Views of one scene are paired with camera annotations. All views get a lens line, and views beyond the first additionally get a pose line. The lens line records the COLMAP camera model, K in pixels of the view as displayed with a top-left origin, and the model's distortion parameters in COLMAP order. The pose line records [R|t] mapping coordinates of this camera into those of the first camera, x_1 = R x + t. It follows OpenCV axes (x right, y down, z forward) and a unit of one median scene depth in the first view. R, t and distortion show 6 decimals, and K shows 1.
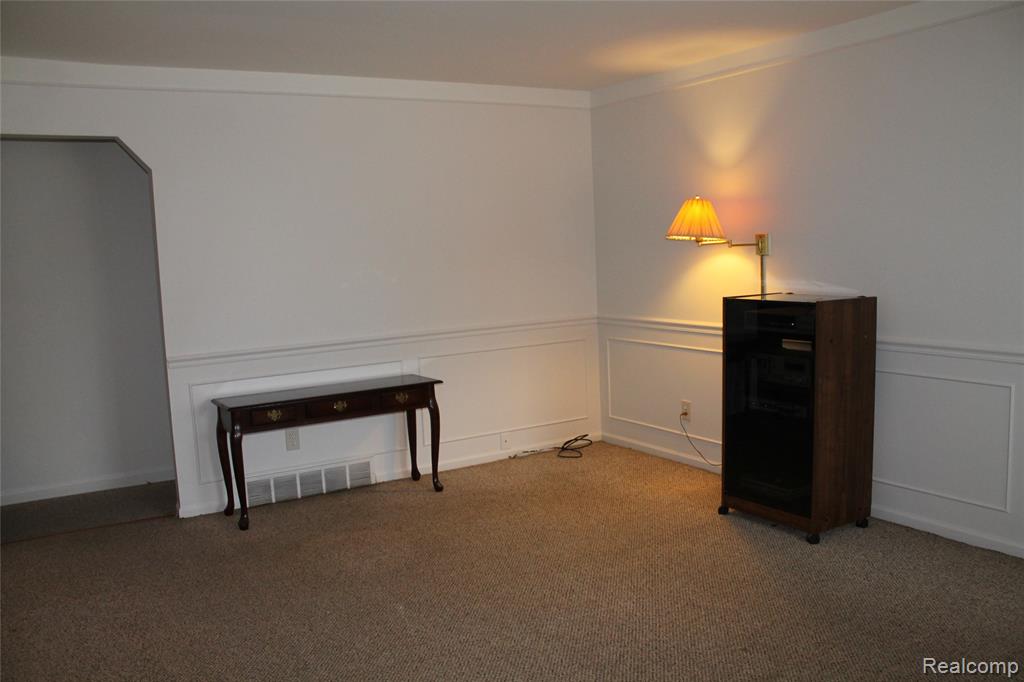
lens RADIAL K [[854.2, 0, 519.3], [0, 854.2, 342.9], [0, 0, 1]] dist [-0.159100, 0.140553]
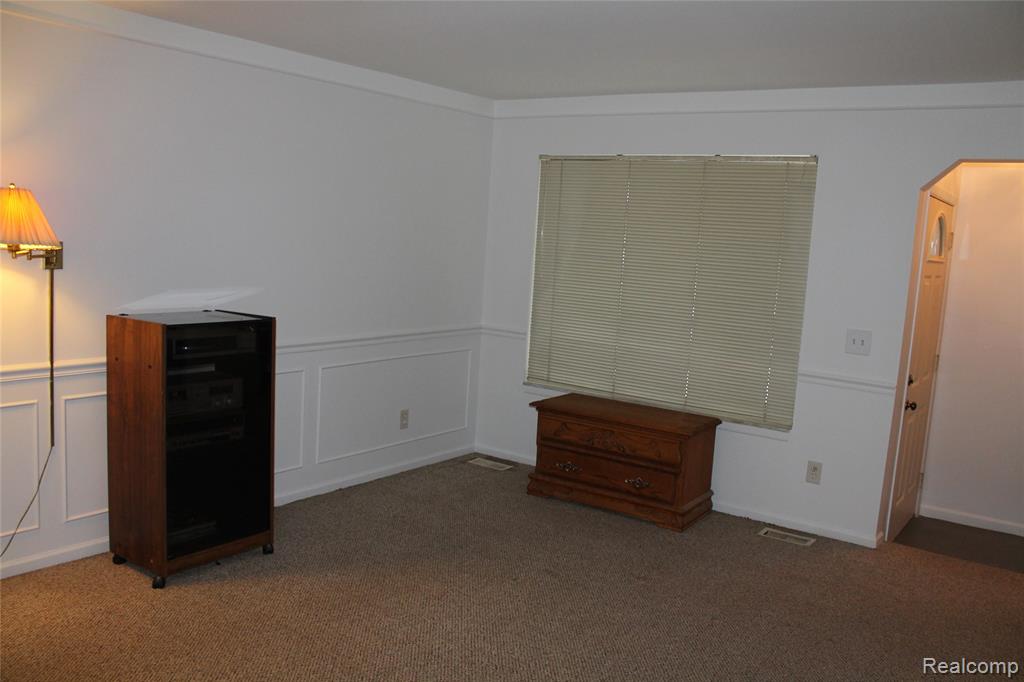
lens RADIAL K [[854.2, 0, 519.3], [0, 854.2, 342.9], [0, 0, 1]] dist [-0.159100, 0.140553]
pose [[-0.372726, -0.062752, 0.925817, -0.595510], [0.105760, 0.988337, 0.109567, -0.078134], [-0.921895, 0.138753, -0.361742, 0.919109]]
